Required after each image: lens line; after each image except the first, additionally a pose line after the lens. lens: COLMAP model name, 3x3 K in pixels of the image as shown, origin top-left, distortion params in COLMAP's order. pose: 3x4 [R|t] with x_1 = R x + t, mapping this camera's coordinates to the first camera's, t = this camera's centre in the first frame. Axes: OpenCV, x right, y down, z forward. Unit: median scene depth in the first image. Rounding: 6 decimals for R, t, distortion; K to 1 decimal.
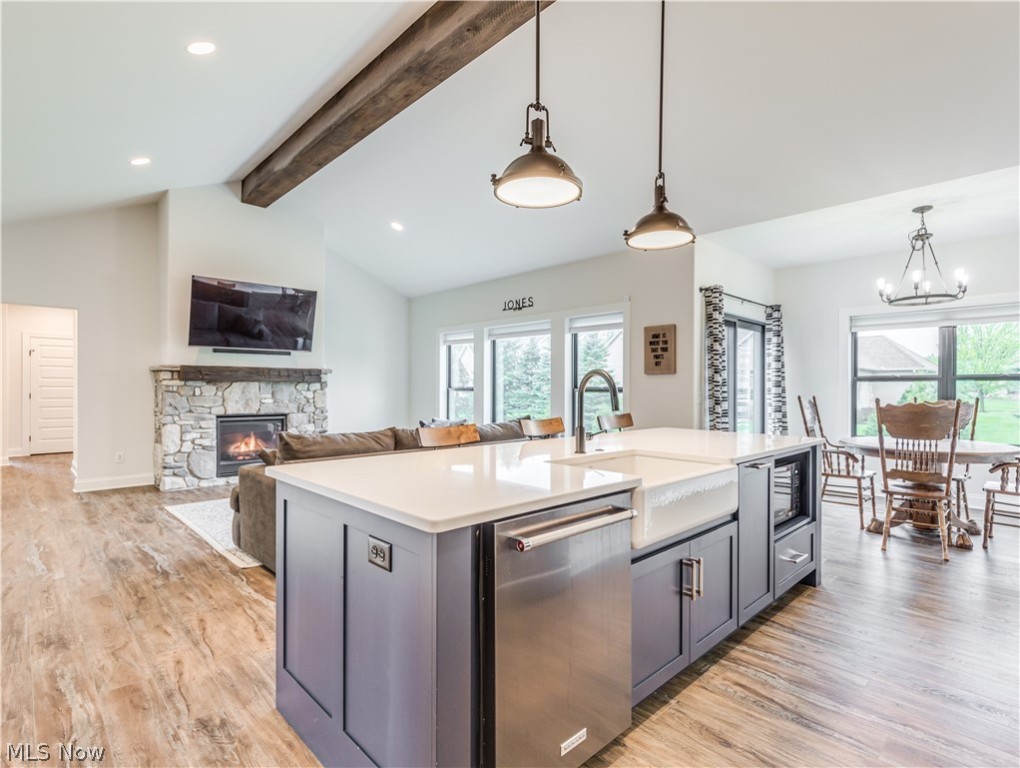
lens RADIAL K [[515.8, 0, 507.8], [0, 515.8, 387.2], [0, 0, 1]] dist [0.003785, 0.000489]
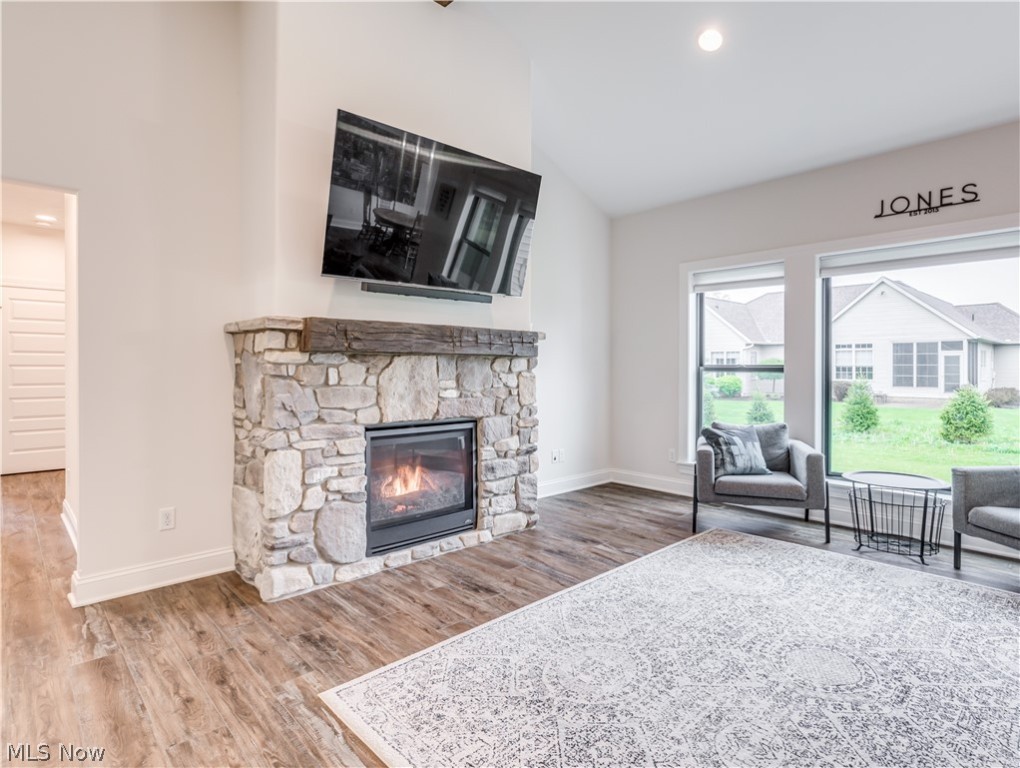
lens RADIAL K [[552.0, 0, 509.0], [0, 552.0, 367.1], [0, 0, 1]] dist [0.001410, -0.000763]
pose [[0.999884, -0.003174, -0.014918, -0.440907], [0.003221, 0.999990, 0.003109, -0.000770], [0.014908, -0.003156, 0.999884, 0.515340]]
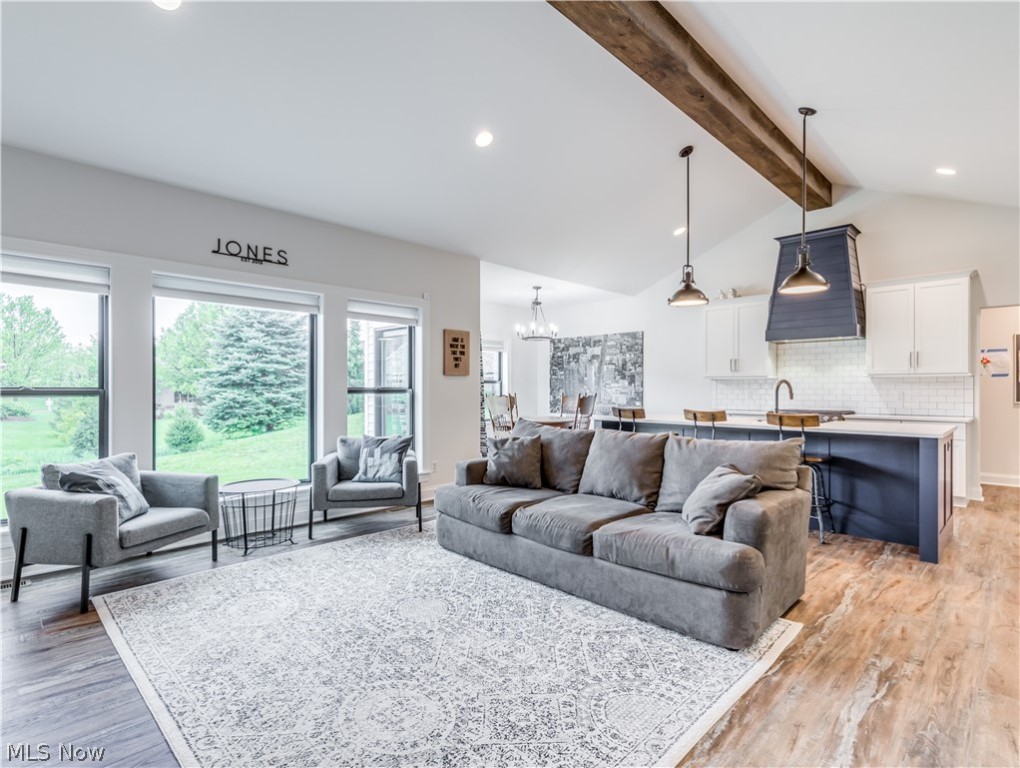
lens RADIAL K [[517.0, 0, 523.8], [0, 517.0, 392.1], [0, 0, 1]] dist [0.003048, -0.000280]
pose [[-0.041743, -0.010113, 0.999077, -0.703860], [-0.001194, 0.999949, 0.010072, -0.001537], [-0.999128, -0.000773, -0.041753, 0.808119]]
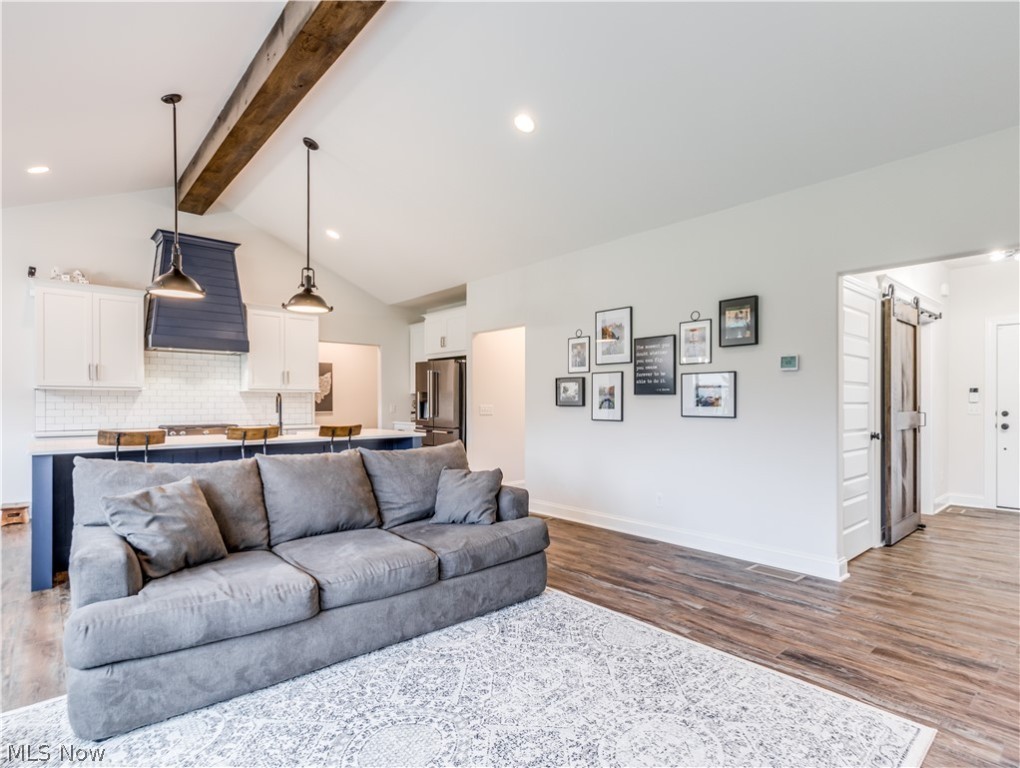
lens RADIAL K [[531.5, 0, 500.3], [0, 531.5, 401.9], [0, 0, 1]] dist [0.004877, 0.000576]
pose [[-0.998824, -0.003276, 0.048372, -0.312870], [-0.003304, 0.999994, -0.000494, -0.000685], [-0.048370, -0.000654, -0.998829, 1.177829]]
